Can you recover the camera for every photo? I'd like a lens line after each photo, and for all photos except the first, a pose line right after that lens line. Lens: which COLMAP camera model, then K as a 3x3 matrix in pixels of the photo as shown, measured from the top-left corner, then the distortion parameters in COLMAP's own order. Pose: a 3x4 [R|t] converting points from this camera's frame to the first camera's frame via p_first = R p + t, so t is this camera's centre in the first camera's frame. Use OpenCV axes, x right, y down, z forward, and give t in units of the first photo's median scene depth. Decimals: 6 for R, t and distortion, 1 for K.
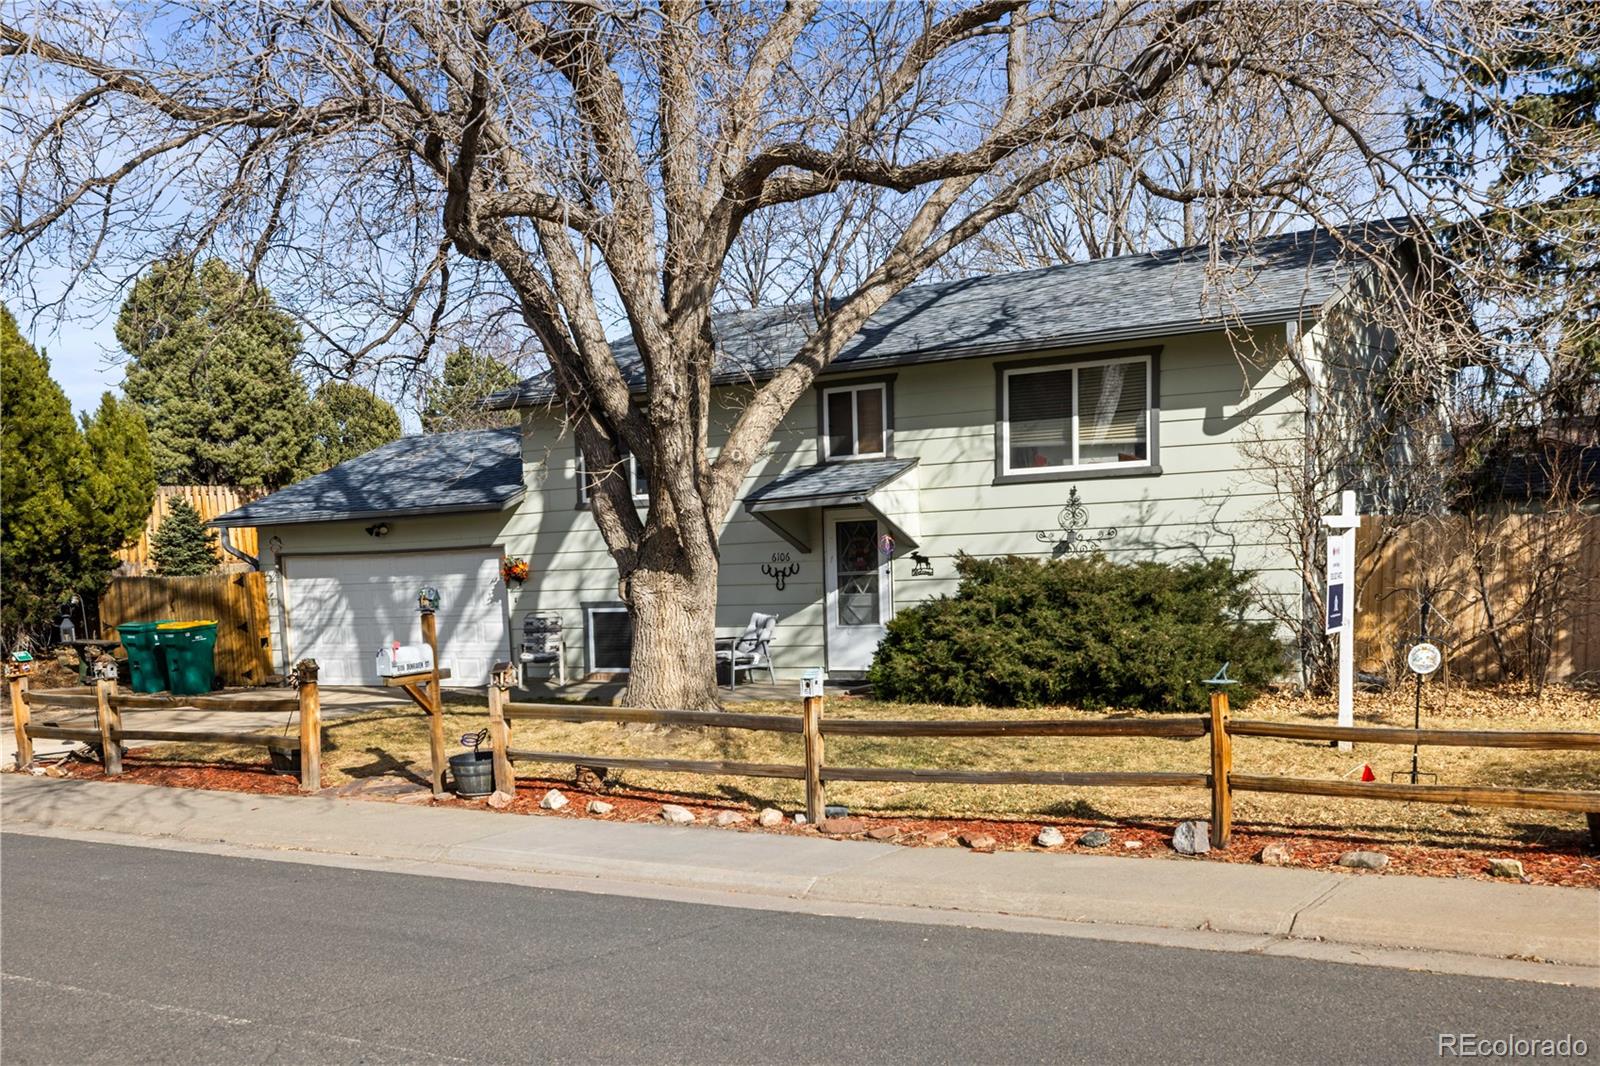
lens RADIAL K [[1547.1, 0, 800.0], [0, 1547.1, 533.0], [0, 0, 1]] dist [0.014700, 0.003339]
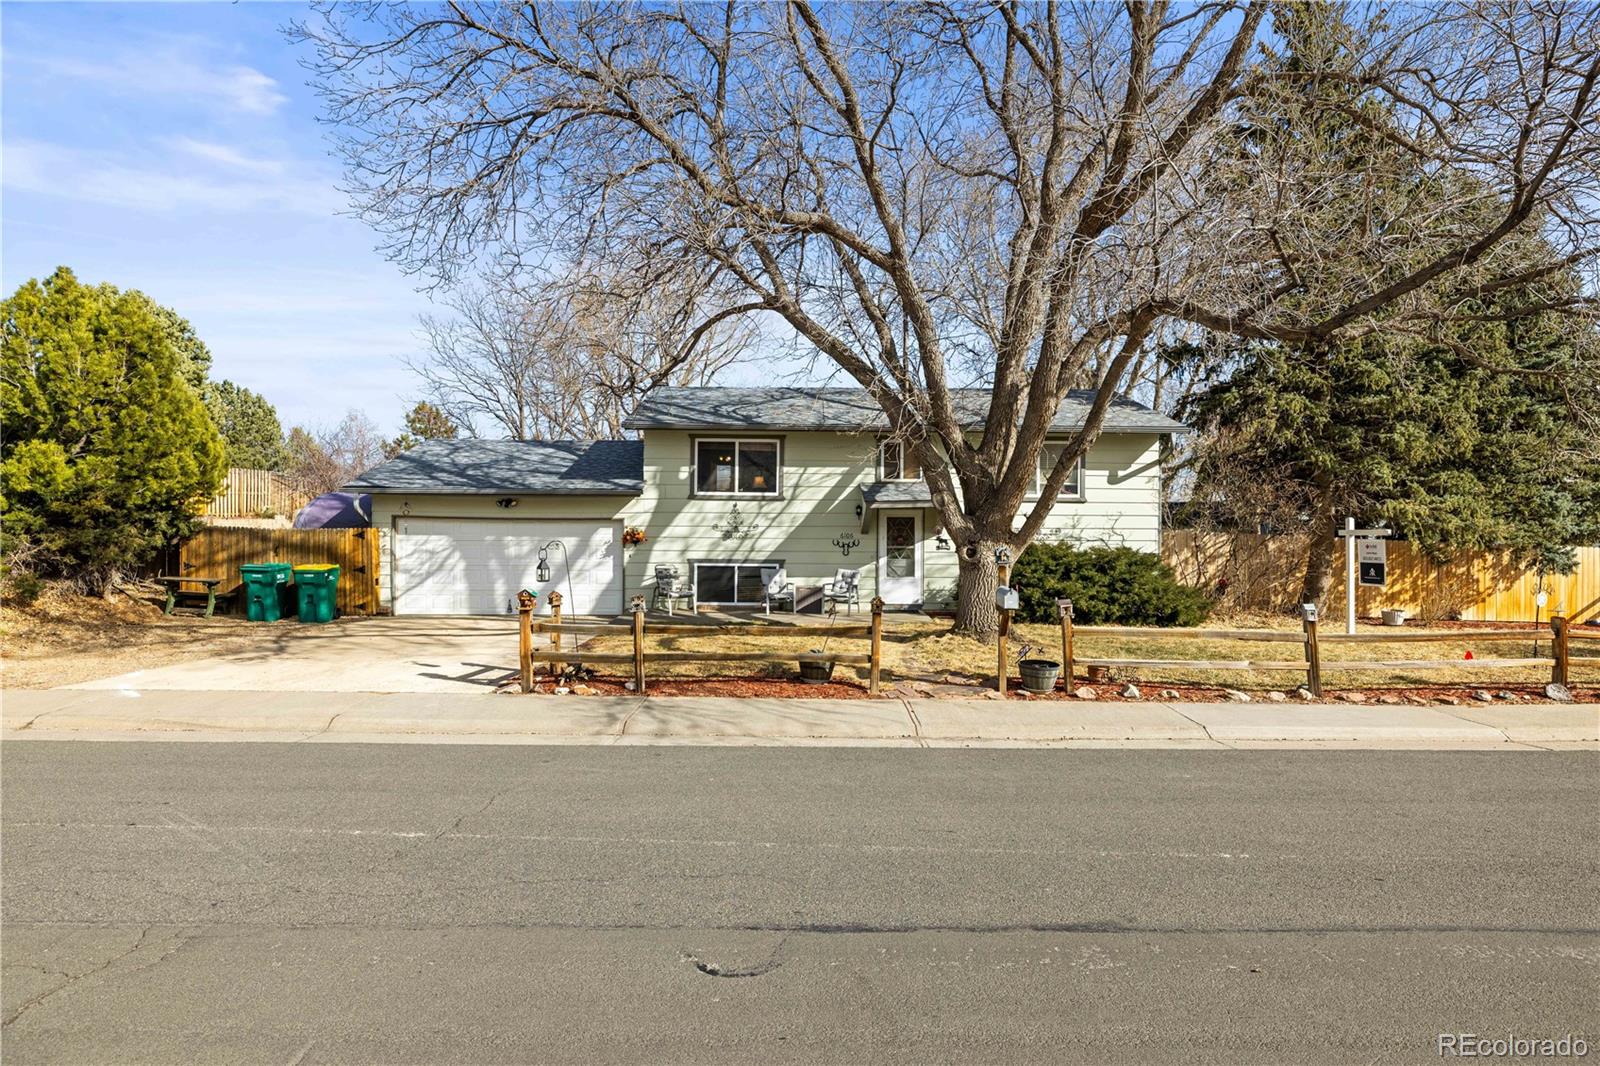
lens RADIAL K [[762.2, 0, 800.0], [0, 762.2, 533.0], [0, 0, 1]] dist [-0.001389, -0.000035]
pose [[0.840558, 0.044744, 0.539870, -0.501265], [-0.046598, 0.998861, -0.010234, 0.023227], [-0.539713, -0.016555, 0.841686, 0.329490]]
